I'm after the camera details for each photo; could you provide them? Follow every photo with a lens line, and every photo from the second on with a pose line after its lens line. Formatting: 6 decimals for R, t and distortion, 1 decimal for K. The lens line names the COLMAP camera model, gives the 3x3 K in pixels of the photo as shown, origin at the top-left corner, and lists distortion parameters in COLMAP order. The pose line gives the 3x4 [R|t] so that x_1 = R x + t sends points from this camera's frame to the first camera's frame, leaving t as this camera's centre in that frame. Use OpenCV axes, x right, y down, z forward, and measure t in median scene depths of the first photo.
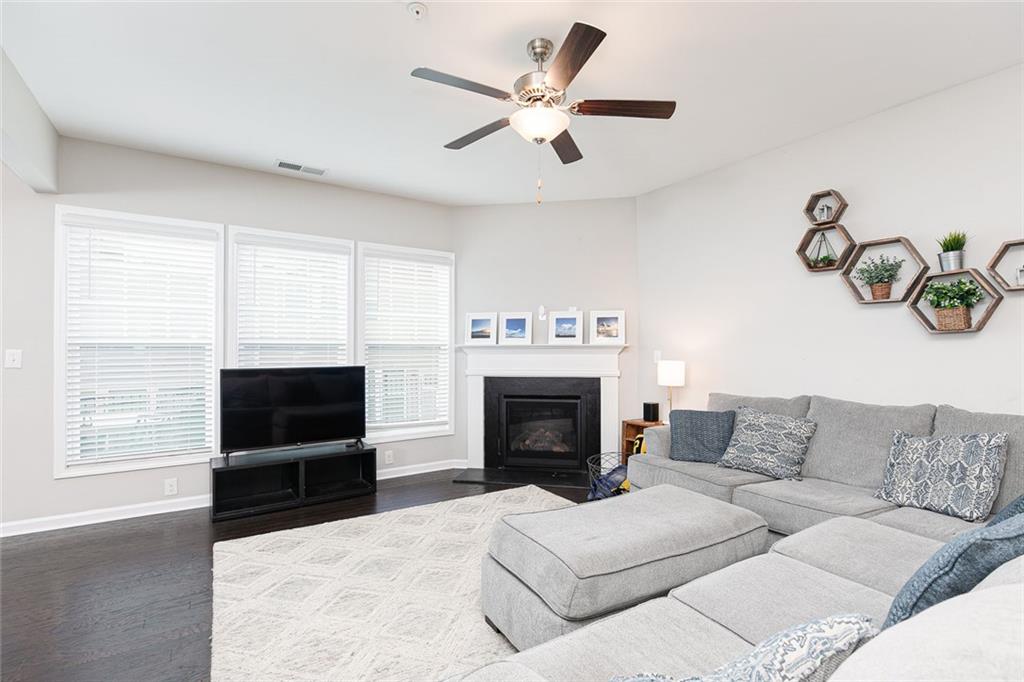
lens RADIAL K [[473.5, 0, 511.7], [0, 473.5, 346.6], [0, 0, 1]] dist [-0.001121, -0.001988]
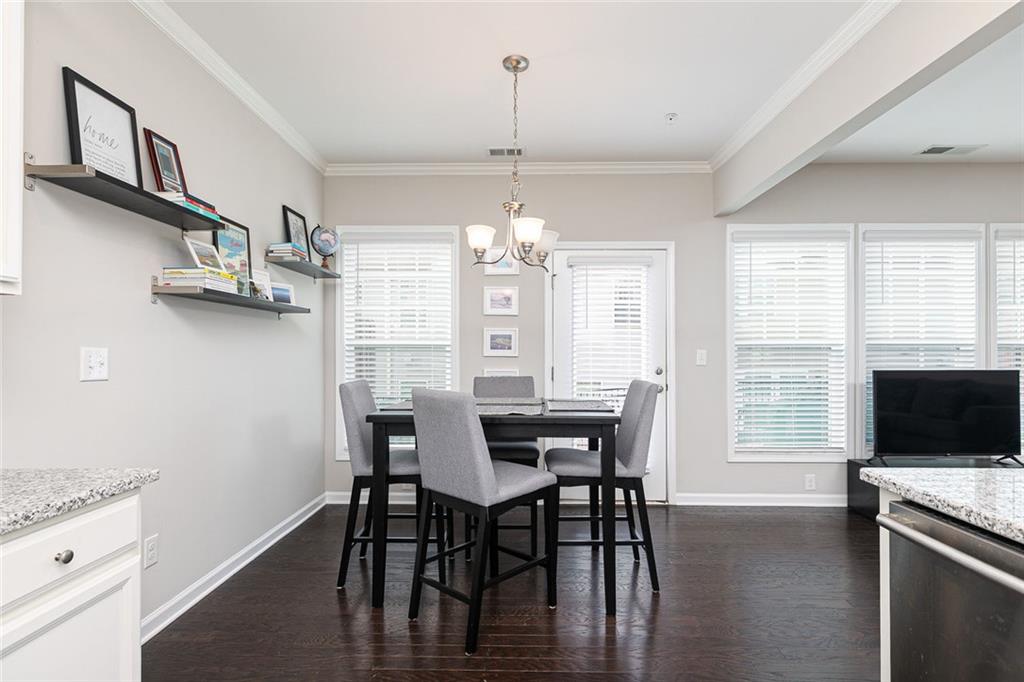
lens RADIAL K [[555.3, 0, 490.7], [0, 555.3, 347.0], [0, 0, 1]] dist [0.013065, 0.000679]
pose [[0.833827, -0.003426, -0.552015, -0.536495], [0.003548, 0.999993, -0.000847, -0.001647], [0.552014, -0.001253, 0.833834, -0.350995]]
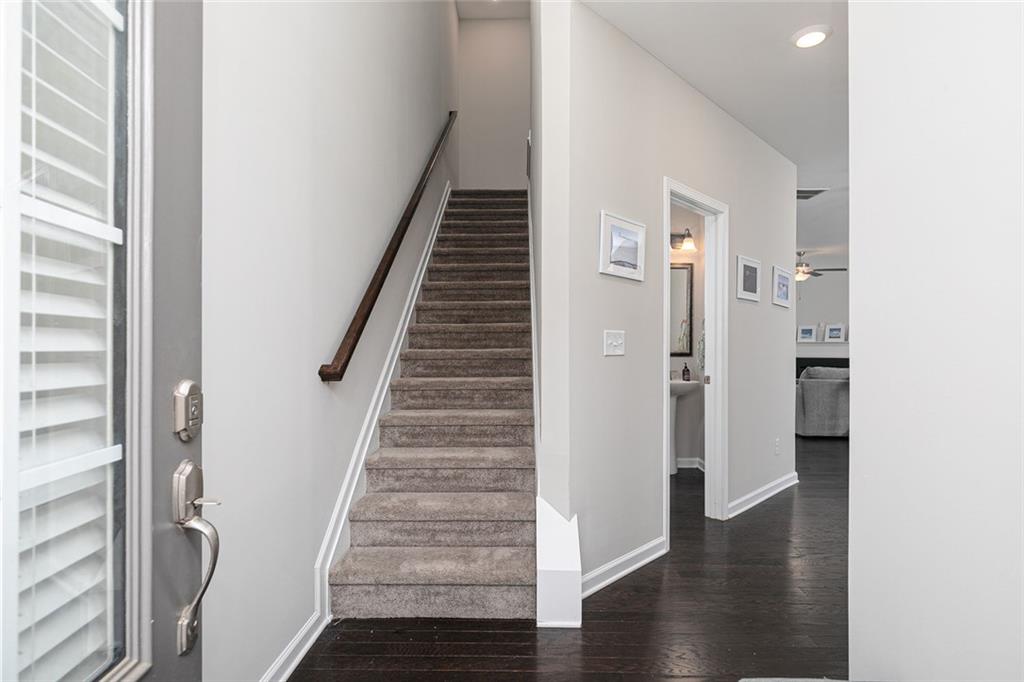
lens RADIAL K [[555.3, 0, 477.7], [0, 555.3, 350.0], [0, 0, 1]] dist [0.013065, 0.000679]
pose [[0.829952, 0.006480, -0.557798, 0.198415], [0.002168, 0.999888, 0.014841, -0.007325], [0.557831, -0.013527, 0.829844, -2.074145]]
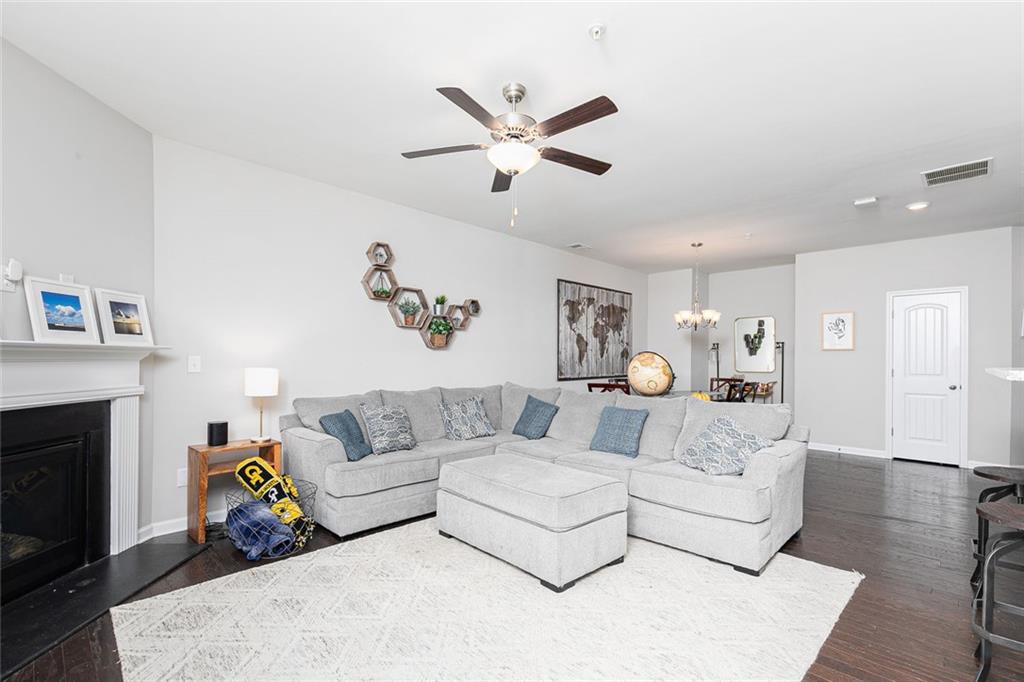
lens RADIAL K [[459.6, 0, 513.5], [0, 459.6, 357.5], [0, 0, 1]] dist [0.001742, 0.000845]
pose [[-0.216056, -0.000115, 0.976381, -0.558598], [-0.013482, 0.999905, -0.002866, 0.006519], [-0.976288, -0.013783, -0.216037, 0.677670]]
